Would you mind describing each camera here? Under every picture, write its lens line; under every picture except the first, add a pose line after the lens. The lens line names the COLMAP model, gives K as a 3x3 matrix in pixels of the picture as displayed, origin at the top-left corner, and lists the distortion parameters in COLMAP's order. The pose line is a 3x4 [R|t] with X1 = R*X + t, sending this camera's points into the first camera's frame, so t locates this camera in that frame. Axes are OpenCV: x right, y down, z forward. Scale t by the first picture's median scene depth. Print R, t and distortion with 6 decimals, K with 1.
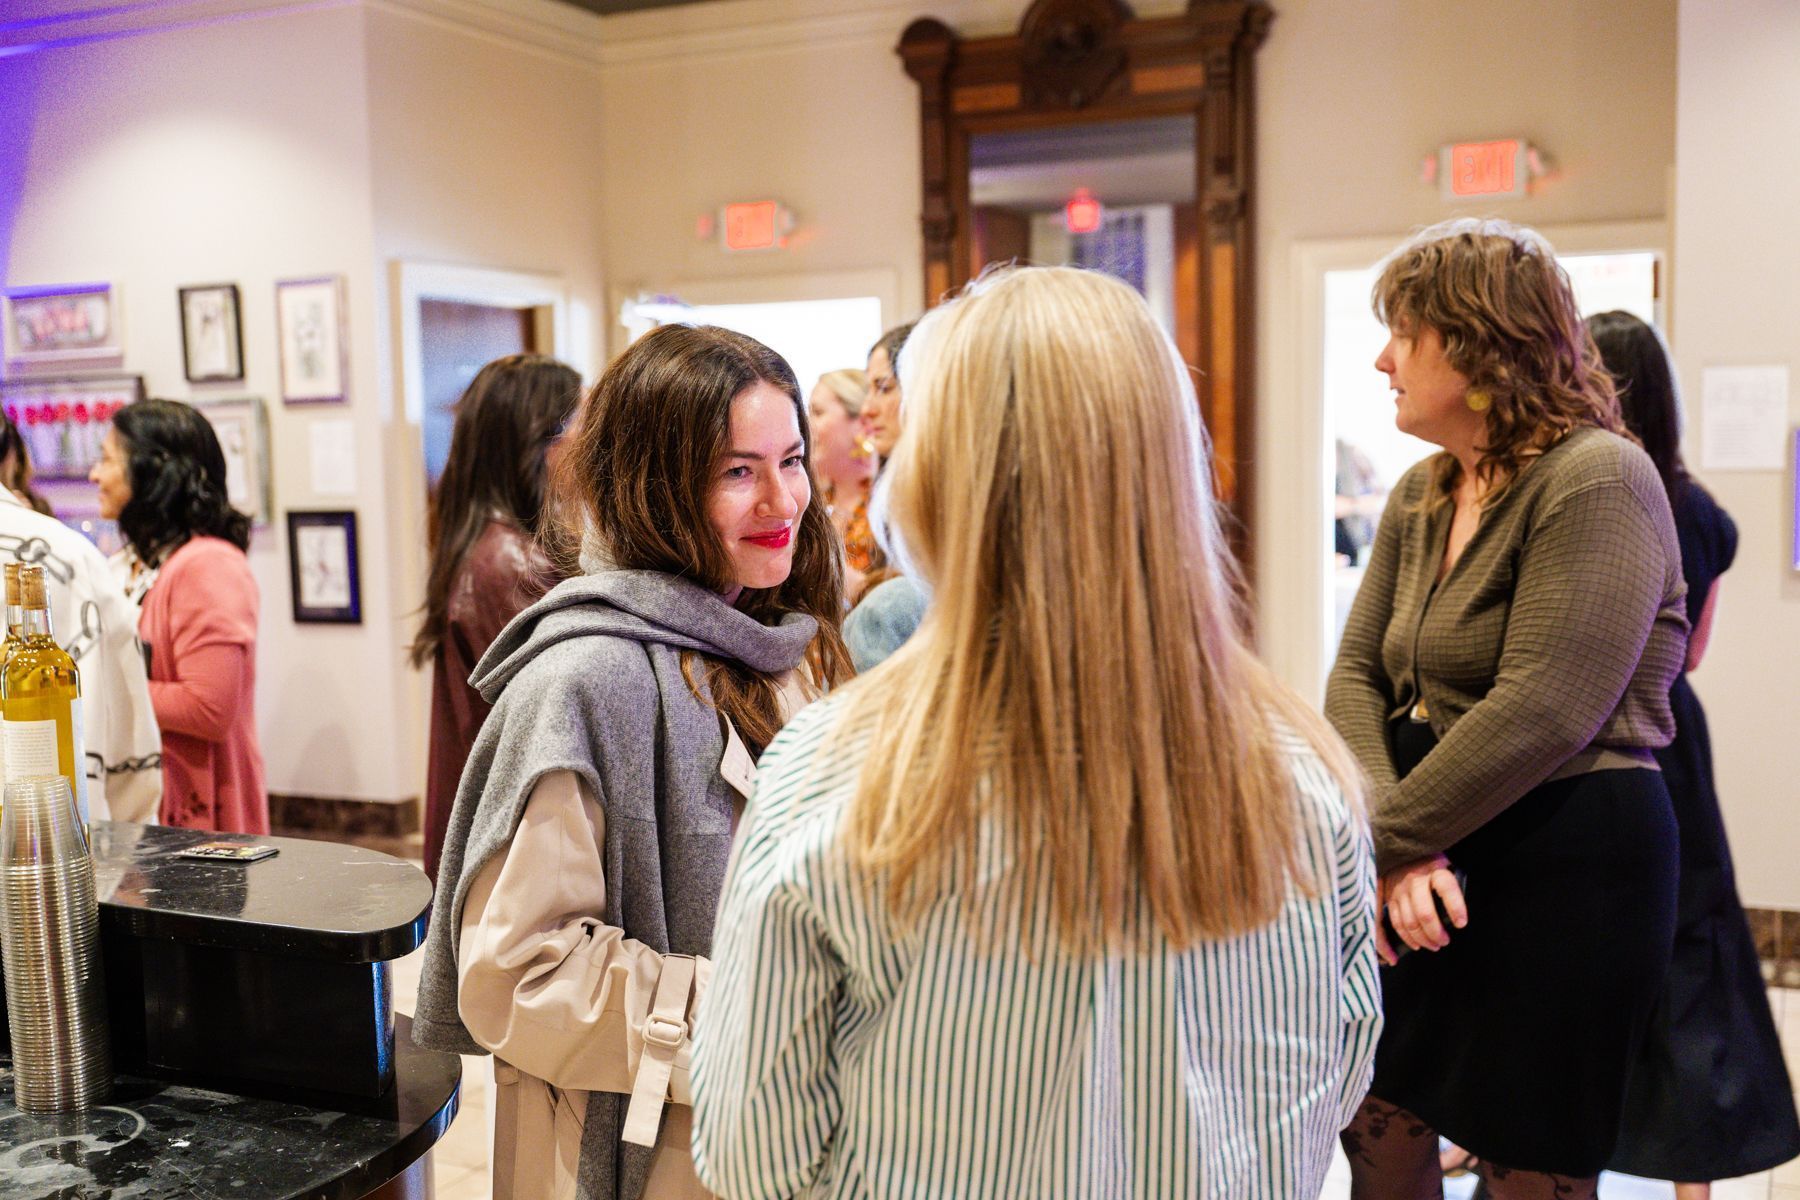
lens RADIAL K [[1910.3, 0, 898.3], [0, 1910.3, 610.6], [0, 0, 1]] dist [0.002937, 0.000000]
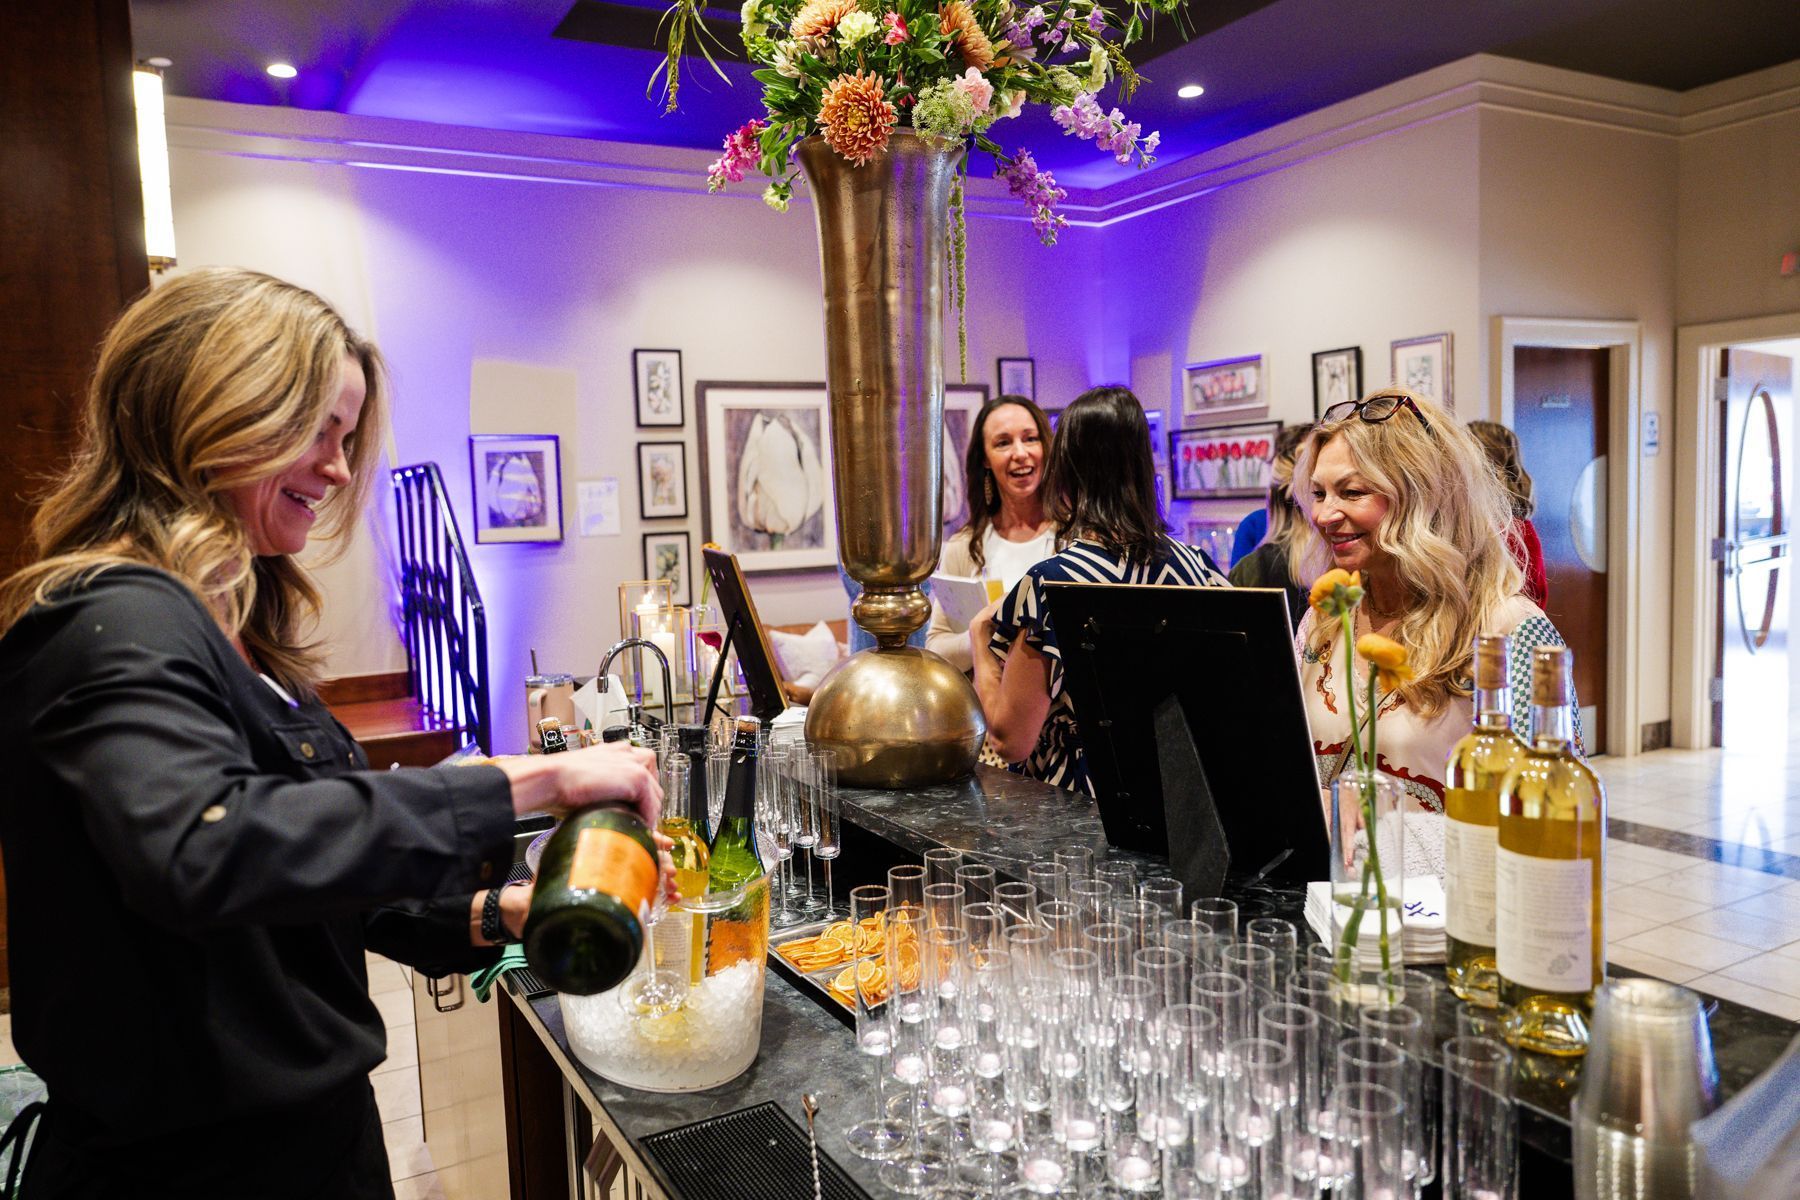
lens RADIAL K [[1250.5, 0, 881.8], [0, 1250.5, 588.7], [0, 0, 1]] dist [-0.008179, 0.003306]
pose [[0.800814, 0.036774, -0.597783, -0.091222], [-0.032148, 0.999314, 0.018409, -0.012450], [0.598050, 0.004475, 0.801446, 0.127731]]
